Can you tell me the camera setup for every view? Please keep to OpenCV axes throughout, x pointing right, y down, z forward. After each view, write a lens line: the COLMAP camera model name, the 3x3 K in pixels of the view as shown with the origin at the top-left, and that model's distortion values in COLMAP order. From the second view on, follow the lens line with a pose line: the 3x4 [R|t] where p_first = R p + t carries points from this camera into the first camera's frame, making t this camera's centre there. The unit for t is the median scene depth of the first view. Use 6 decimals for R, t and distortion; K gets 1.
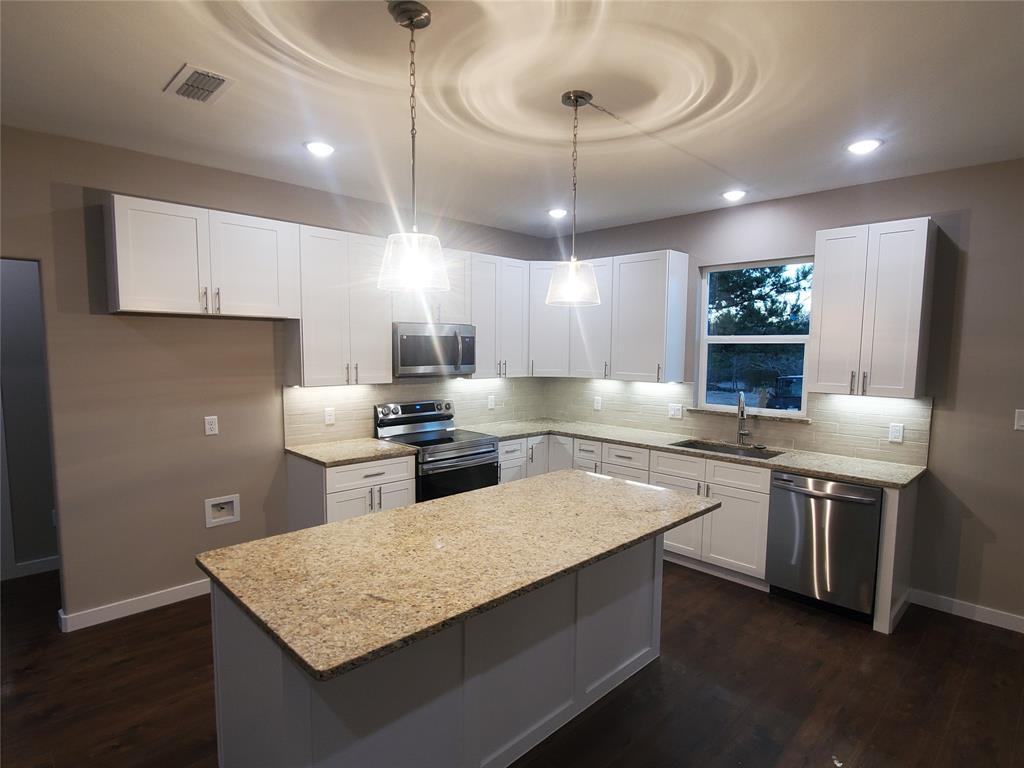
lens RADIAL K [[552.4, 0, 515.7], [0, 552.4, 398.0], [0, 0, 1]] dist [-0.002836, -0.001720]
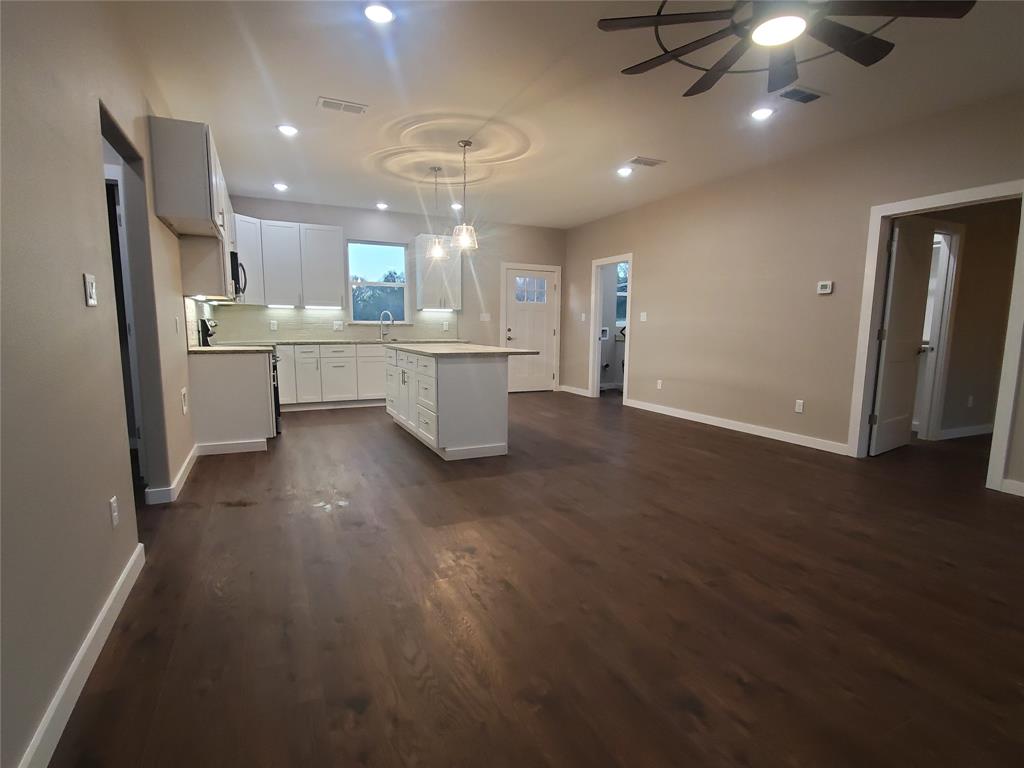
lens RADIAL K [[521.4, 0, 516.0], [0, 521.4, 398.4], [0, 0, 1]] dist [0.001456, -0.005279]
pose [[0.330167, -0.139294, 0.933588, -1.253013], [0.082791, 0.989513, 0.118359, 0.120238], [-0.940285, 0.038214, 0.338237, -0.024126]]
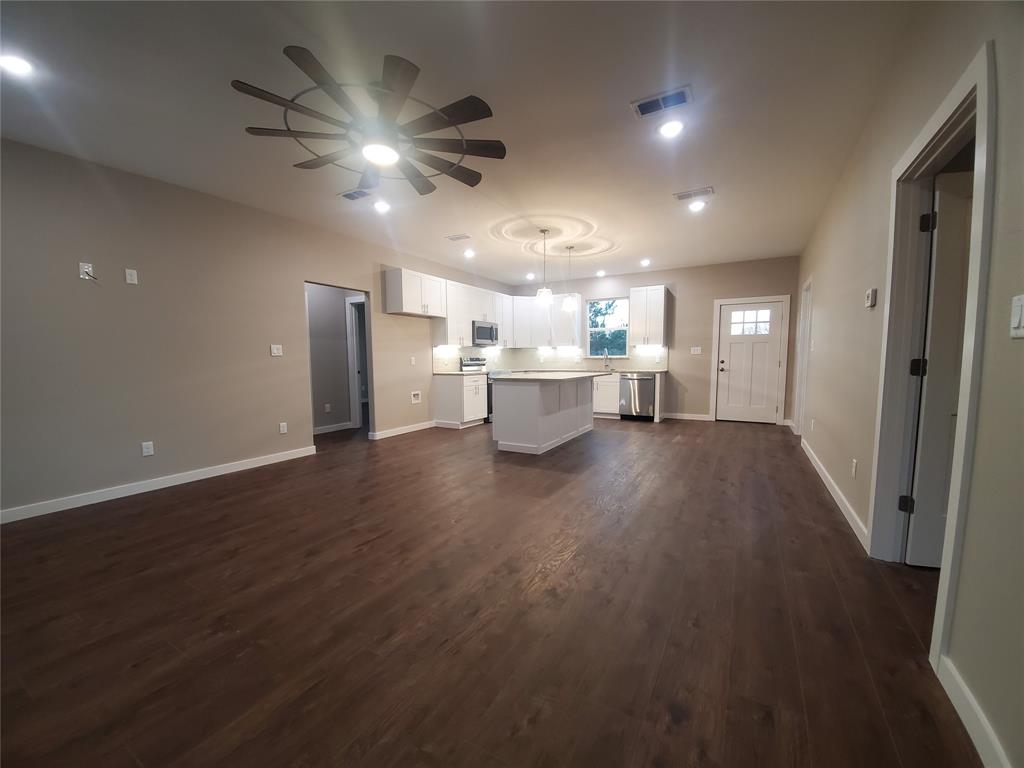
lens RADIAL K [[405.5, 0, 515.5], [0, 405.5, 394.9], [0, 0, 1]] dist [-0.002606, -0.009720]
pose [[0.962108, -0.042655, 0.269312, -0.559107], [0.043399, 0.999053, 0.003195, 0.196369], [-0.269193, 0.008614, 0.963048, -0.774832]]
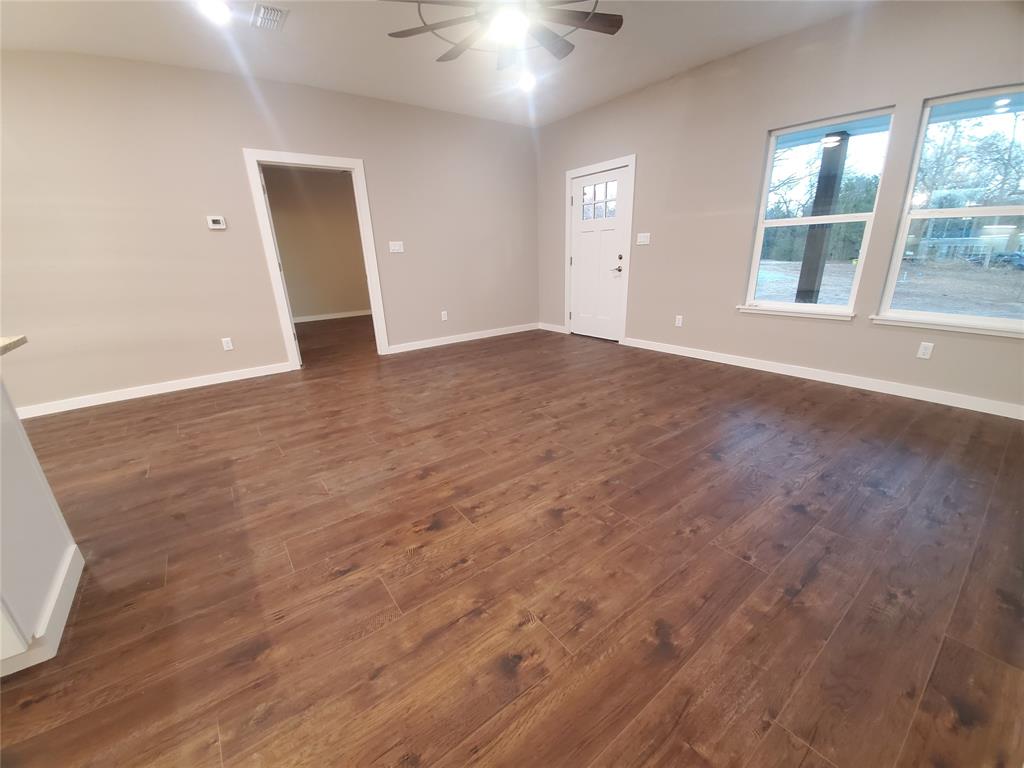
lens RADIAL K [[405.5, 0, 517.3], [0, 405.5, 398.7], [0, 0, 1]] dist [-0.002606, -0.009720]
pose [[-0.991551, -0.022317, 0.127784, -0.676122], [0.034058, 0.905741, 0.422461, 0.066121], [-0.125168, 0.423244, -0.897328, 0.650208]]
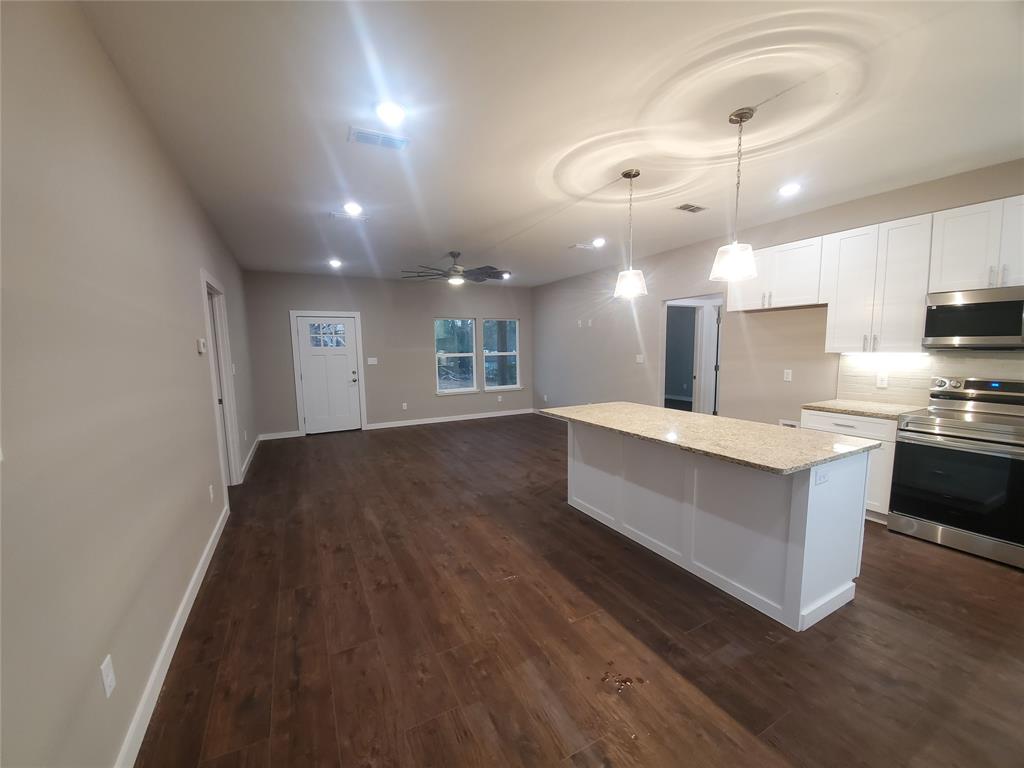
lens RADIAL K [[405.5, 0, 516.2], [0, 405.5, 396.0], [0, 0, 1]] dist [-0.002606, -0.009720]
pose [[-0.283414, 0.107198, -0.952988, 0.769422], [-0.076738, 0.988011, 0.133959, 0.010246], [0.955923, 0.111097, -0.271790, 0.520128]]
